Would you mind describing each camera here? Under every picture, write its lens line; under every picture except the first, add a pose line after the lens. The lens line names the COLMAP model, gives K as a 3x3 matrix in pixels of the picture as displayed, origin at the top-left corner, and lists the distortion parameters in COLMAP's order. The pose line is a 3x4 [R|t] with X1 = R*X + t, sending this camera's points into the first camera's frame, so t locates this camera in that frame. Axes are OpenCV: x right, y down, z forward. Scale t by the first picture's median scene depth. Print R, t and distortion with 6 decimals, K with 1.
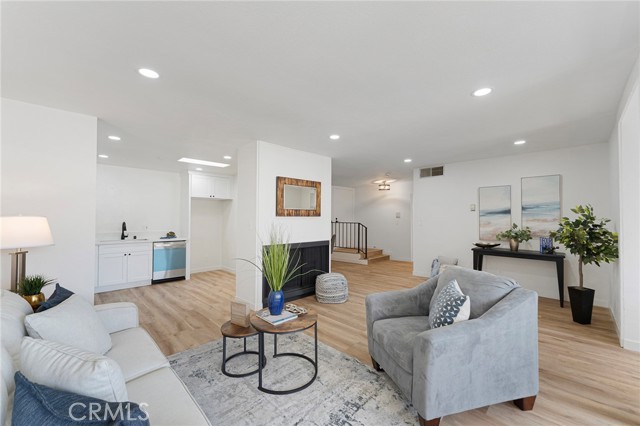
lens RADIAL K [[259.9, 0, 324.9], [0, 259.9, 214.9], [0, 0, 1]] dist [0.002866, -0.000158]
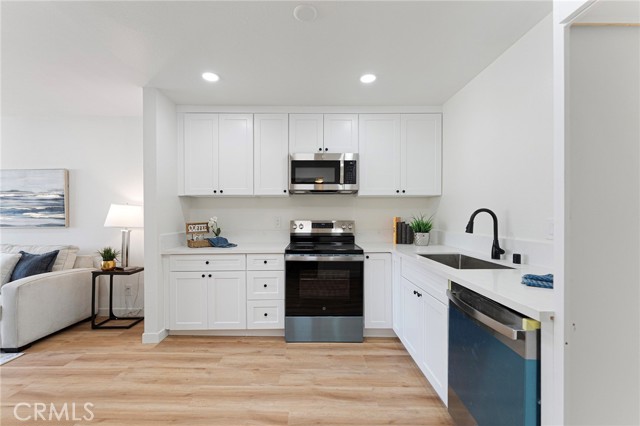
lens RADIAL K [[276.9, 0, 315.5], [0, 276.9, 214.5], [0, 0, 1]] dist [0.000921, 0.000110]
pose [[-0.710541, -0.005526, -0.703634, -0.391688], [0.010116, 0.999786, -0.018068, 0.044788], [0.703583, -0.019956, -0.710333, 1.280269]]
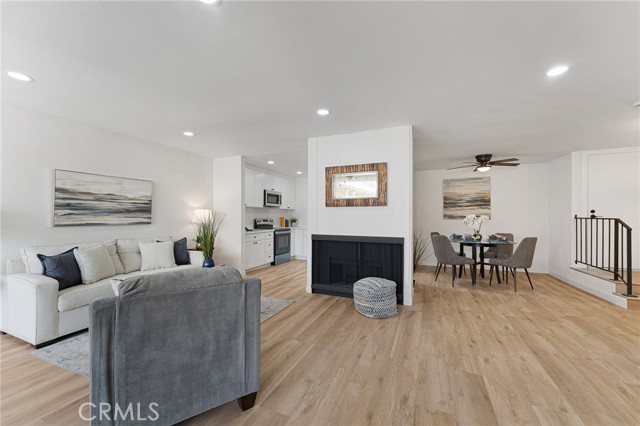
lens RADIAL K [[259.9, 0, 319.3], [0, 259.9, 213.9], [0, 0, 1]] dist [0.002866, -0.000158]
pose [[0.368517, -0.009086, -0.929577, 0.643348], [0.009584, 0.999936, -0.005974, 0.032901], [0.929572, -0.006707, 0.368581, 0.515125]]
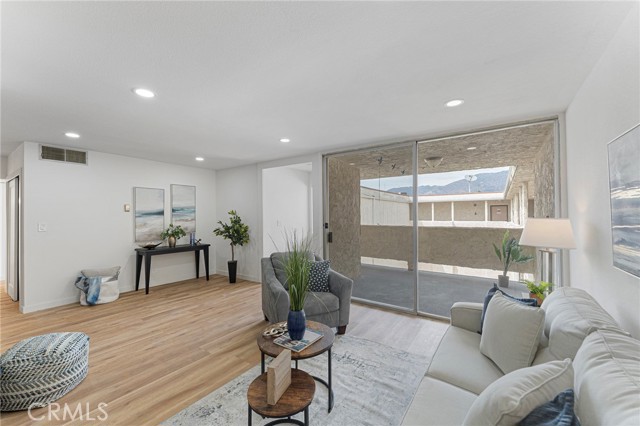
lens RADIAL K [[259.9, 0, 322.6], [0, 259.9, 216.8], [0, 0, 1]] dist [0.002866, -0.000158]
pose [[-0.171141, -0.006256, 0.985227, -0.503567], [-0.002905, 0.999979, 0.005845, -0.004876], [-0.985242, -0.001862, -0.171155, 0.526219]]
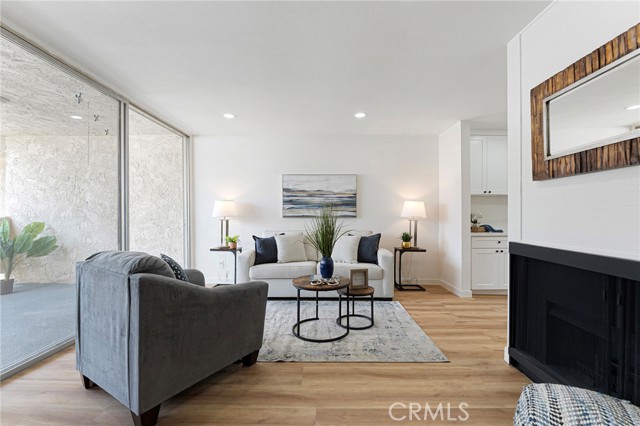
lens RADIAL K [[283.2, 0, 322.1], [0, 283.2, 213.4], [0, 0, 1]] dist [-0.007340, 0.001268]
pose [[-0.719081, -0.004678, -0.694911, 0.346634], [0.005506, 0.999908, -0.012429, 0.054721], [0.694905, -0.012764, -0.718988, 0.936366]]
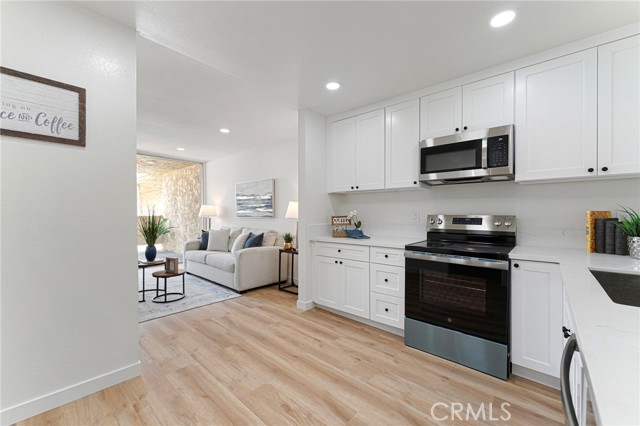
lens RADIAL K [[259.9, 0, 320.2], [0, 259.9, 212.3], [0, 0, 1]] dist [0.002866, -0.000158]
pose [[-0.998291, -0.008512, -0.057813, -0.562699], [-0.007401, 0.999784, -0.019406, 0.054395], [0.057966, -0.018945, -0.998139, 1.320384]]
